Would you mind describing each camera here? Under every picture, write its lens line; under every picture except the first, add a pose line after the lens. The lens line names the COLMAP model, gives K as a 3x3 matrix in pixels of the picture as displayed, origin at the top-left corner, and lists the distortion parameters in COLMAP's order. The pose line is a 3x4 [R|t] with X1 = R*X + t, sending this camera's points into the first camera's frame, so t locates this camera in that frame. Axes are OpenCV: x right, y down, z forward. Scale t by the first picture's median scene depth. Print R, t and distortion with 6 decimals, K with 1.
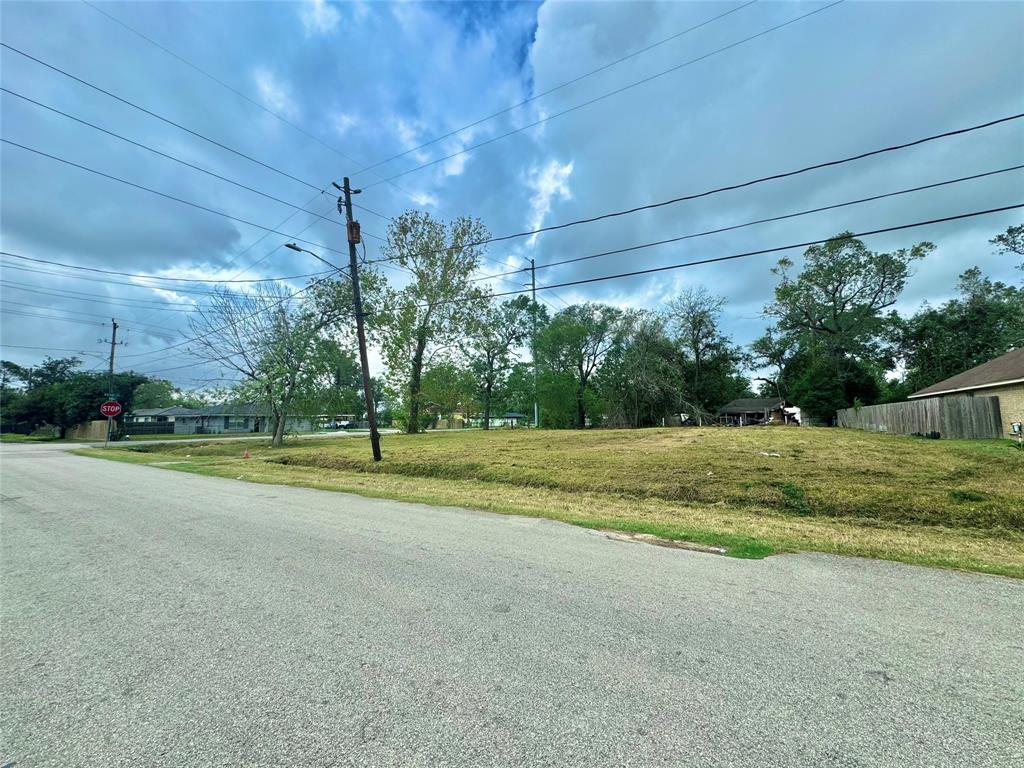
lens RADIAL K [[415.6, 0, 511.1], [0, 415.6, 389.9], [0, 0, 1]] dist [-0.000459, 0.000049]
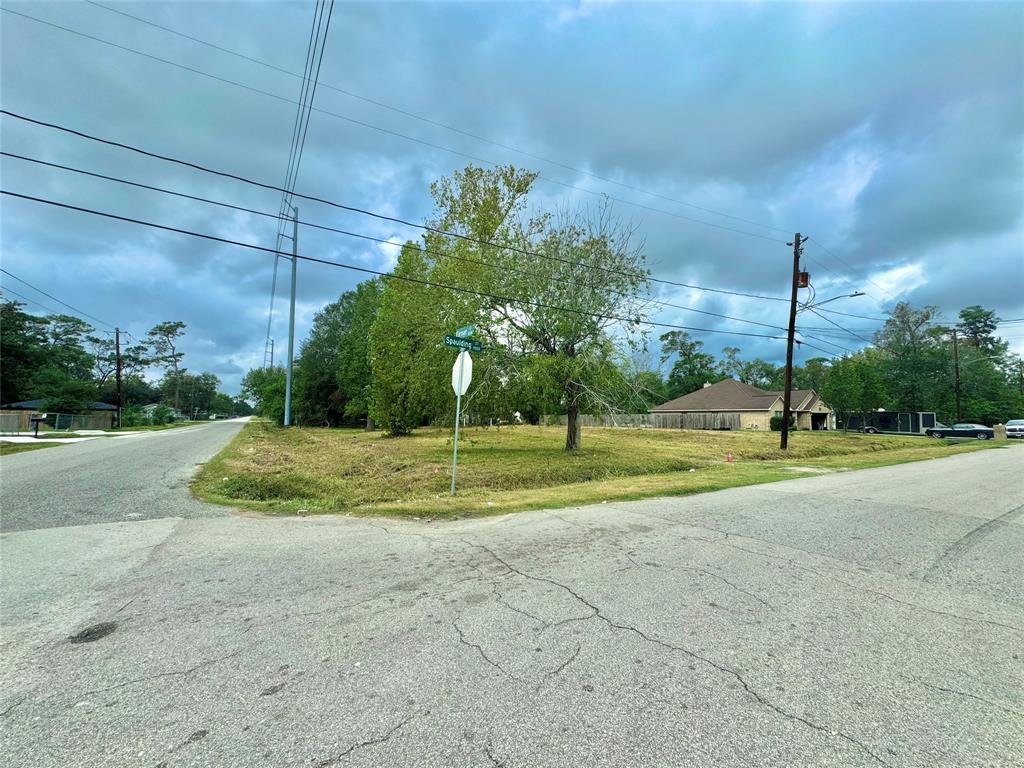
lens RADIAL K [[411.7, 0, 512.0], [0, 411.7, 384.0], [0, 0, 1]] dist [-0.010875, 0.000293]
pose [[0.409842, 0.085692, 0.908123, -0.735158], [-0.076255, 0.995311, -0.059505, 0.035952], [-0.908964, -0.044862, 0.414454, 0.485925]]
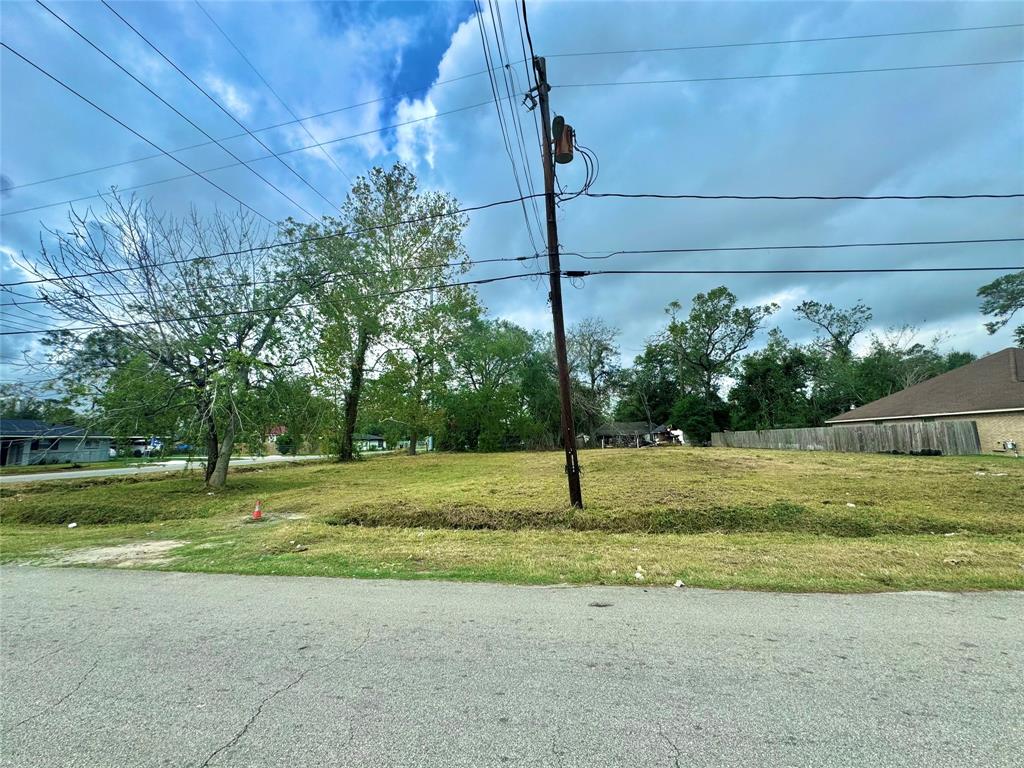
lens RADIAL K [[411.7, 0, 512.0], [0, 411.7, 384.0], [0, 0, 1]] dist [-0.010875, 0.000293]
pose [[0.902785, 0.054693, 0.426601, -0.256510], [-0.025493, 0.996942, -0.073865, 0.012027], [-0.429337, 0.055809, 0.901418, 0.190955]]
